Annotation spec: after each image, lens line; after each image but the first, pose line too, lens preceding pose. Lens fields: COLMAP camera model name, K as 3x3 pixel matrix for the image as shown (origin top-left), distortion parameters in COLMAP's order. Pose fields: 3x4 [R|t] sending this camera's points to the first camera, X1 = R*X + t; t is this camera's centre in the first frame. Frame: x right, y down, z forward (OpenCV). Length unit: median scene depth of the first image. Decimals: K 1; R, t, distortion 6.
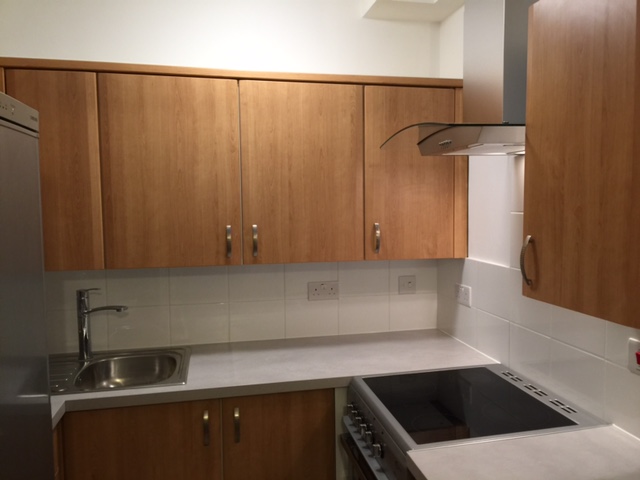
lens RADIAL K [[545.9, 0, 340.5], [0, 545.9, 222.9], [0, 0, 1]] dist [0.101003, -0.129377]
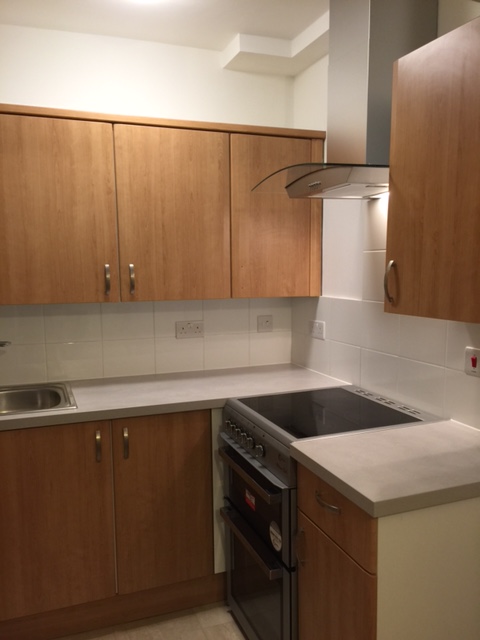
lens RADIAL K [[545.9, 0, 240.0], [0, 545.9, 320.0], [0, 0, 1]] dist [0.101003, -0.129377]
pose [[0.991246, -0.017018, 0.130927, -0.091467], [0.008797, 0.997968, 0.063114, 0.047618], [-0.131735, -0.061410, 0.989381, -0.091875]]
